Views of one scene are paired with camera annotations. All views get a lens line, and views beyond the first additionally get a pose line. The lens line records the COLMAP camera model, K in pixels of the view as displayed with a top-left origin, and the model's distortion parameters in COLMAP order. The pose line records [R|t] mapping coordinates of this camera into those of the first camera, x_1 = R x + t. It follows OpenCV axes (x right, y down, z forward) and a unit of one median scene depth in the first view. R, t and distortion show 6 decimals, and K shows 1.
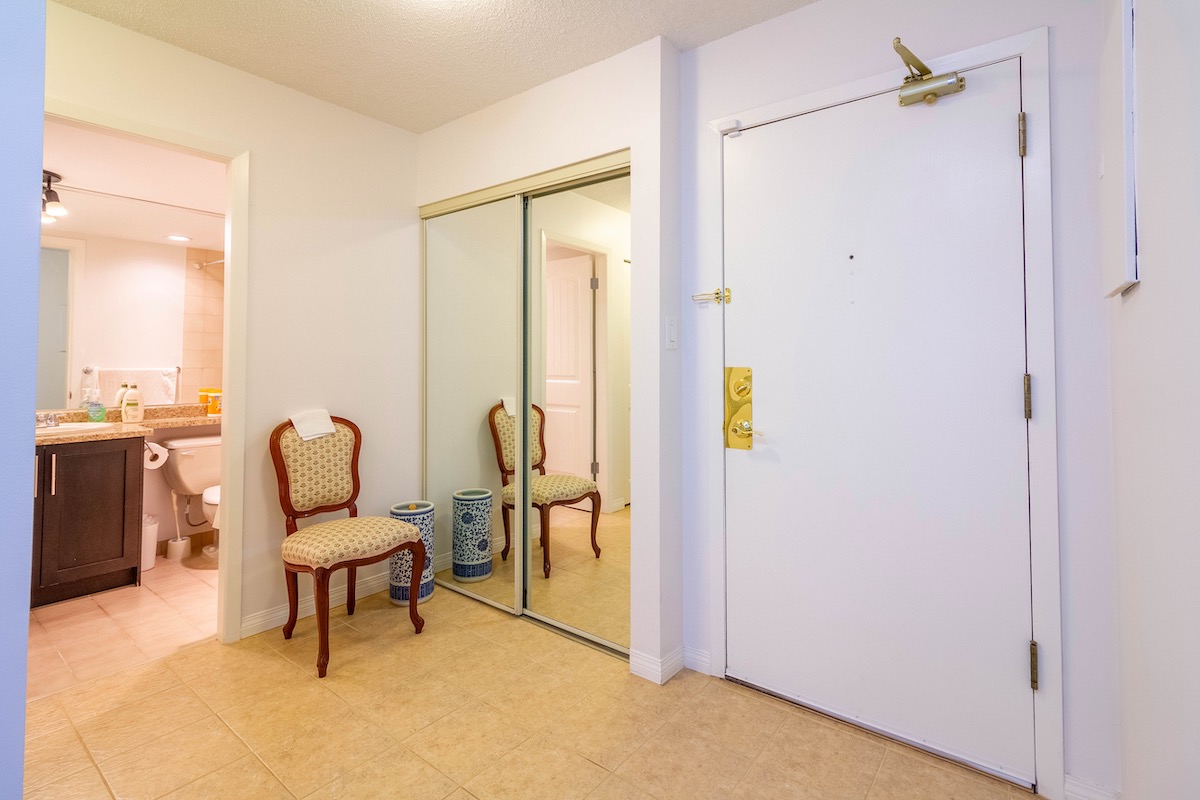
lens RADIAL K [[551.6, 0, 600.6], [0, 551.6, 350.7], [0, 0, 1]] dist [-0.000771, -0.000047]
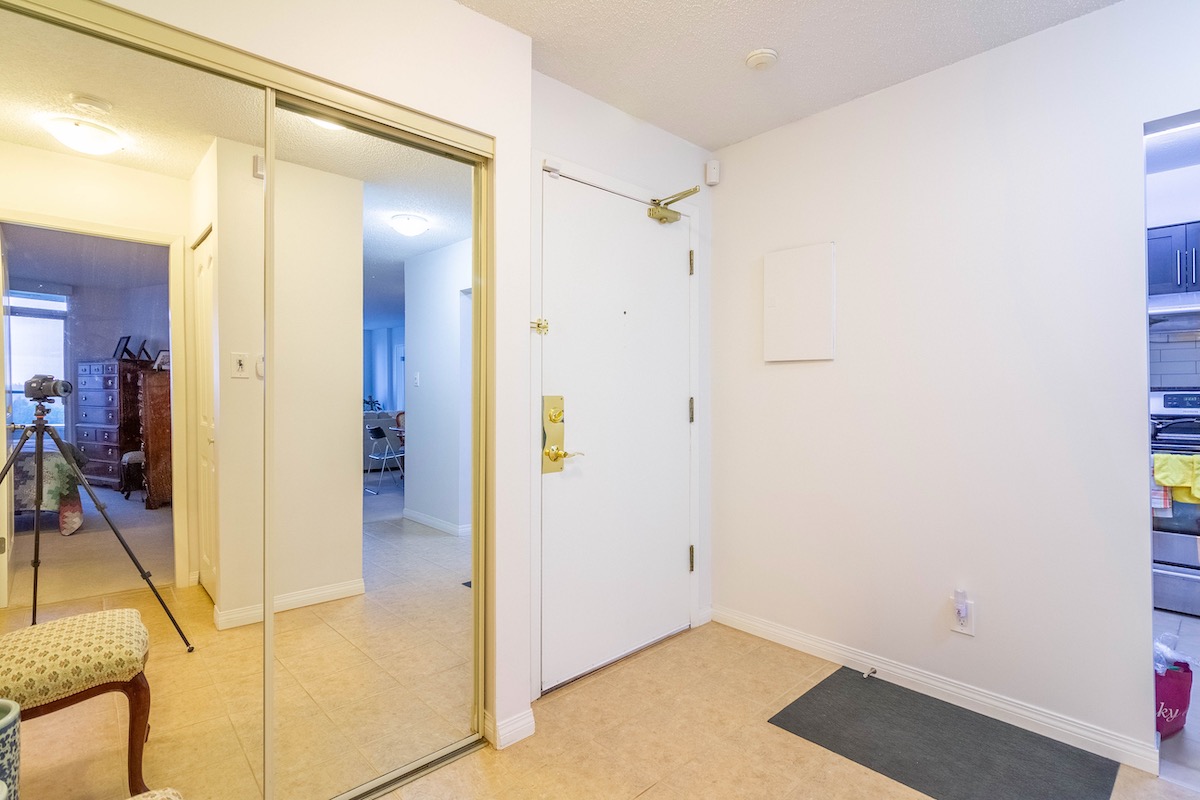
lens RADIAL K [[578.7, 0, 603.2], [0, 578.7, 386.3], [0, 0, 1]] dist [-0.000555, -0.000180]
pose [[0.171089, 0.006656, 0.985233, -0.358217], [-0.018072, 0.999830, -0.003616, 0.006177], [-0.985090, -0.017186, 0.171180, 0.305728]]
